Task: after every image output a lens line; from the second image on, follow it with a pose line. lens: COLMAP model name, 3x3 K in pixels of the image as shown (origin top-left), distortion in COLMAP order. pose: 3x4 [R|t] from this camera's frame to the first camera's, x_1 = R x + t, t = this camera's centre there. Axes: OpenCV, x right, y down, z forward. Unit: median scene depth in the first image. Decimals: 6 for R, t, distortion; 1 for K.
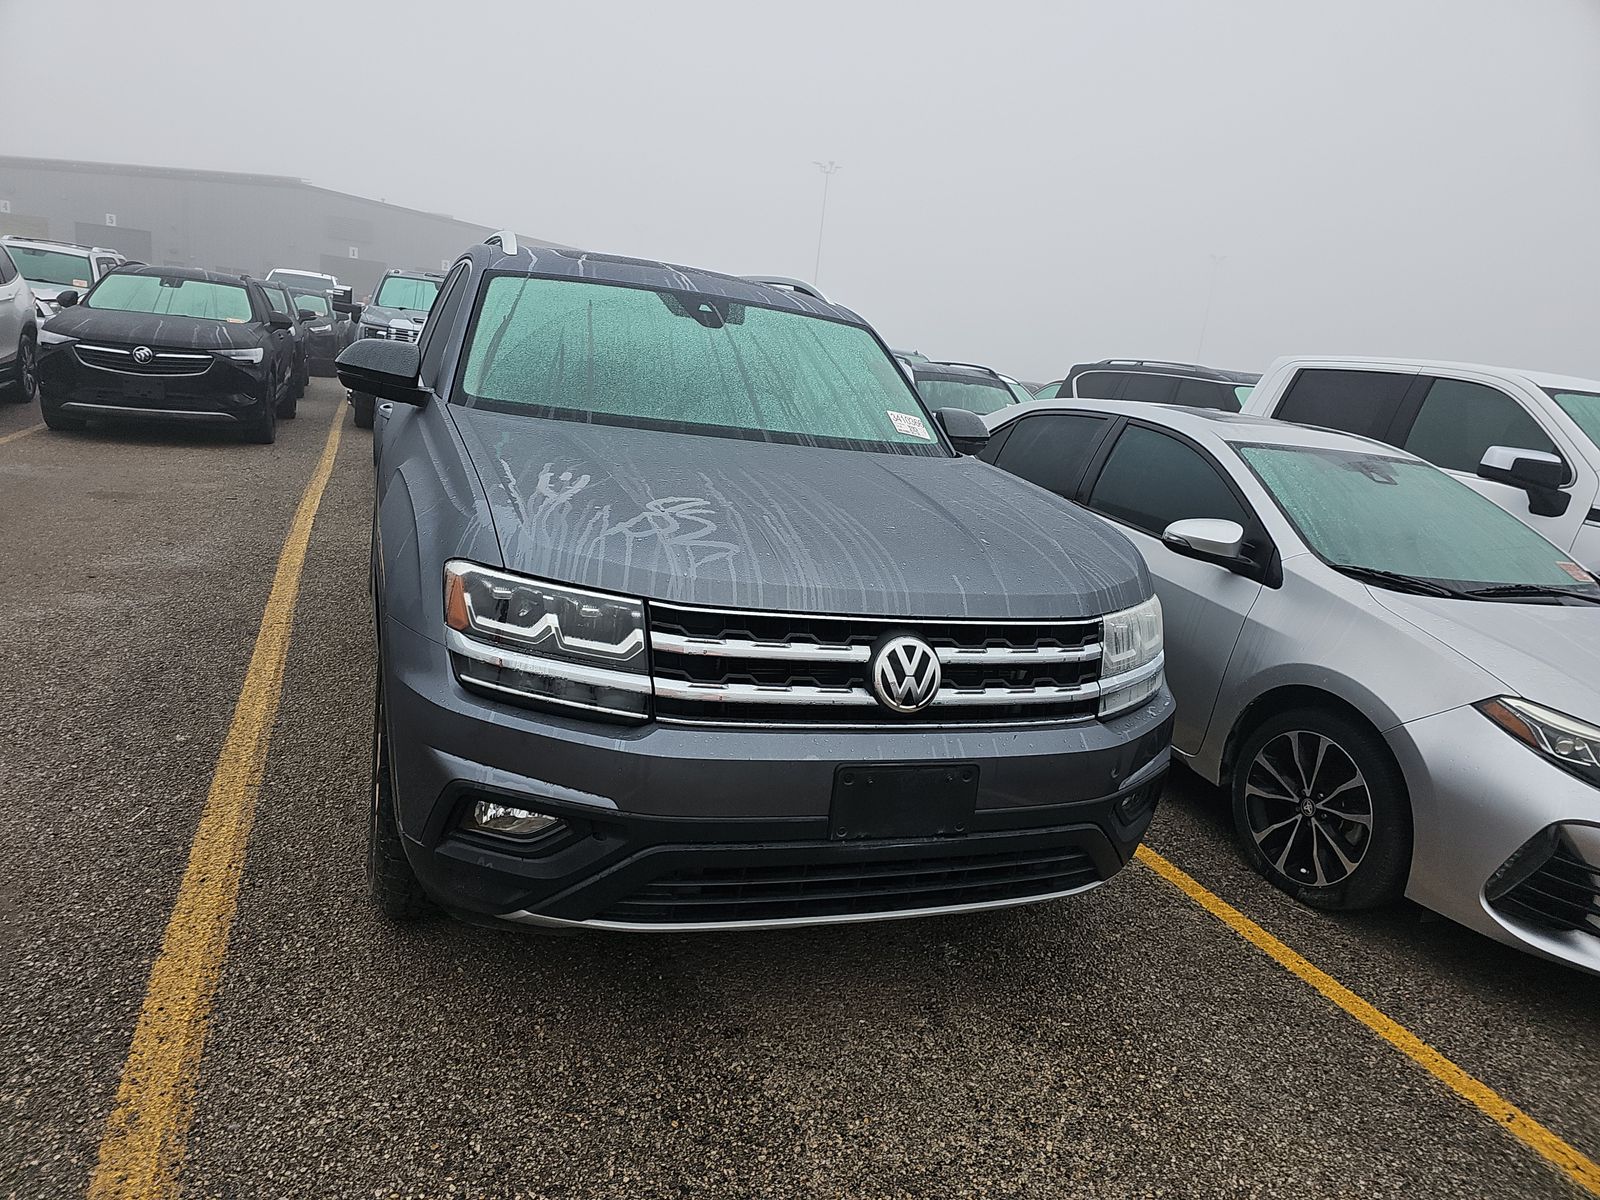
lens RADIAL K [[1074.7, 0, 787.1], [0, 1074.7, 606.3], [0, 0, 1]] dist [0.071154, -0.082666]
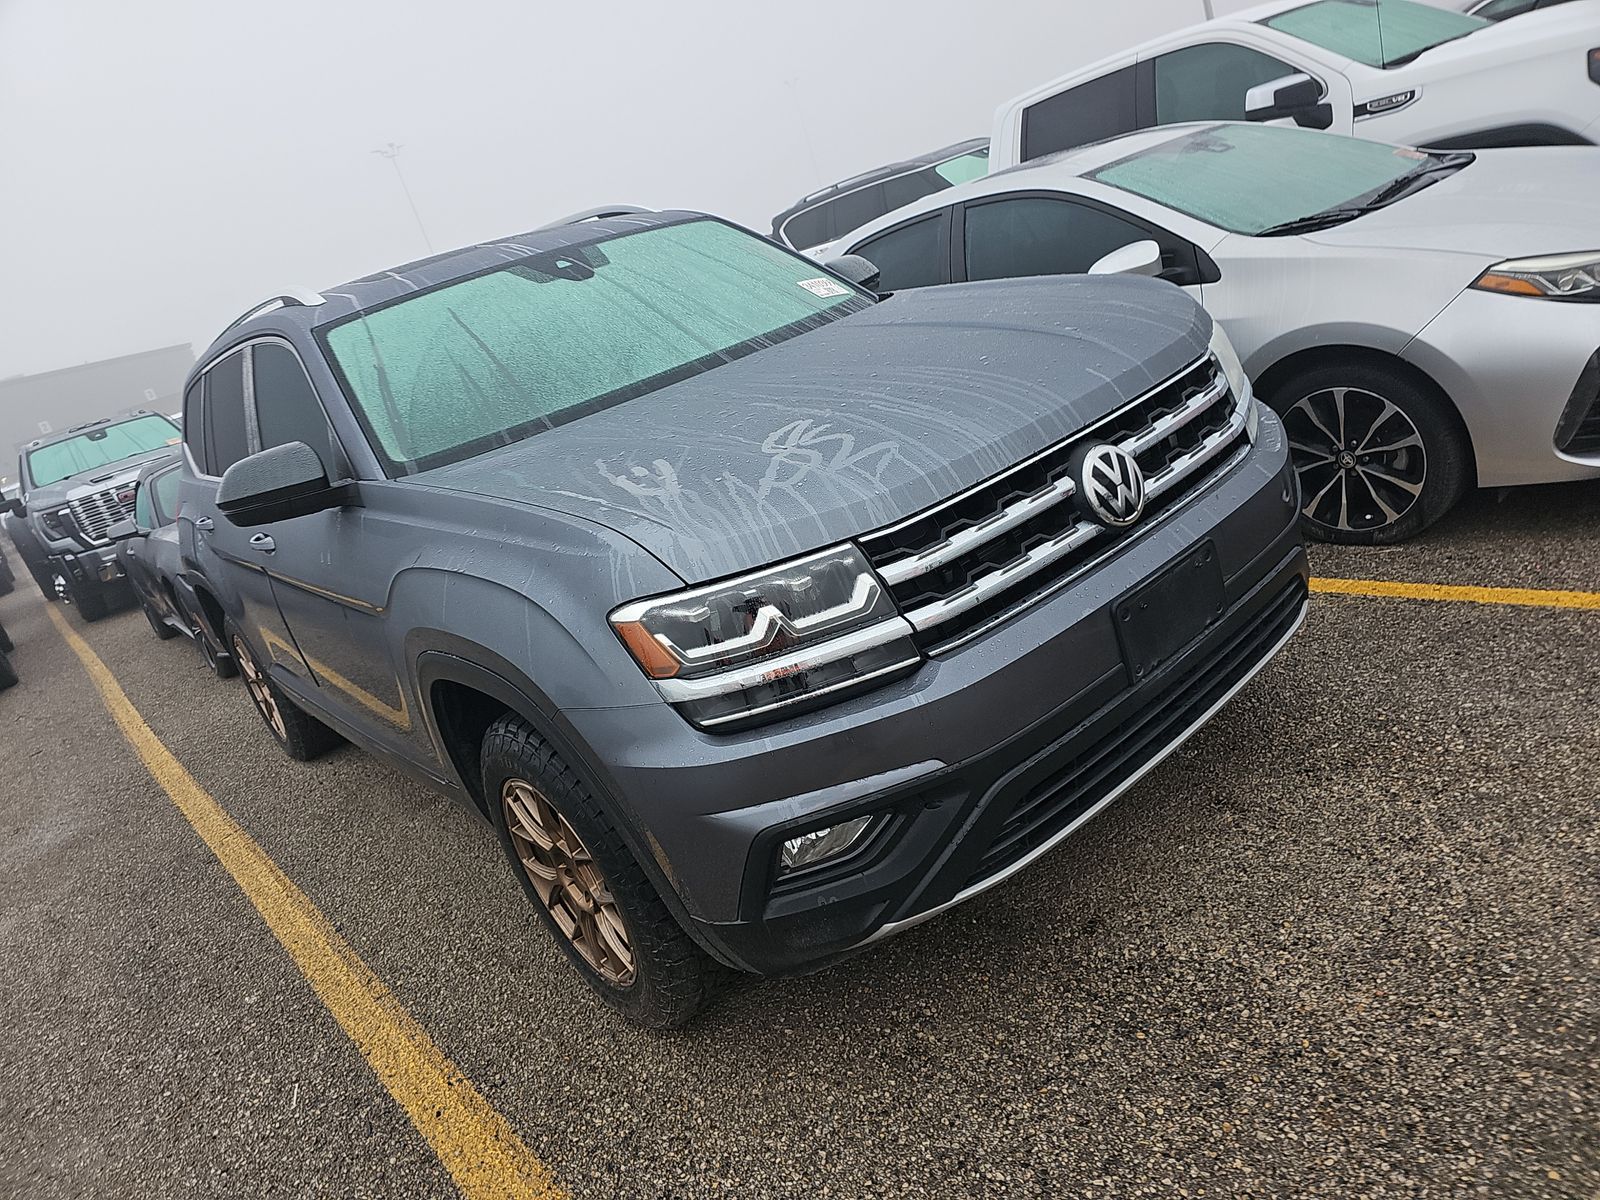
lens RADIAL K [[1074.7, 0, 787.1], [0, 1074.7, 606.3], [0, 0, 1]] dist [0.071154, -0.082666]
pose [[0.862784, -0.474540, 0.174398, -0.306781], [0.462153, 0.880137, 0.108502, -0.066656], [-0.204983, -0.013015, 0.978679, 0.154531]]
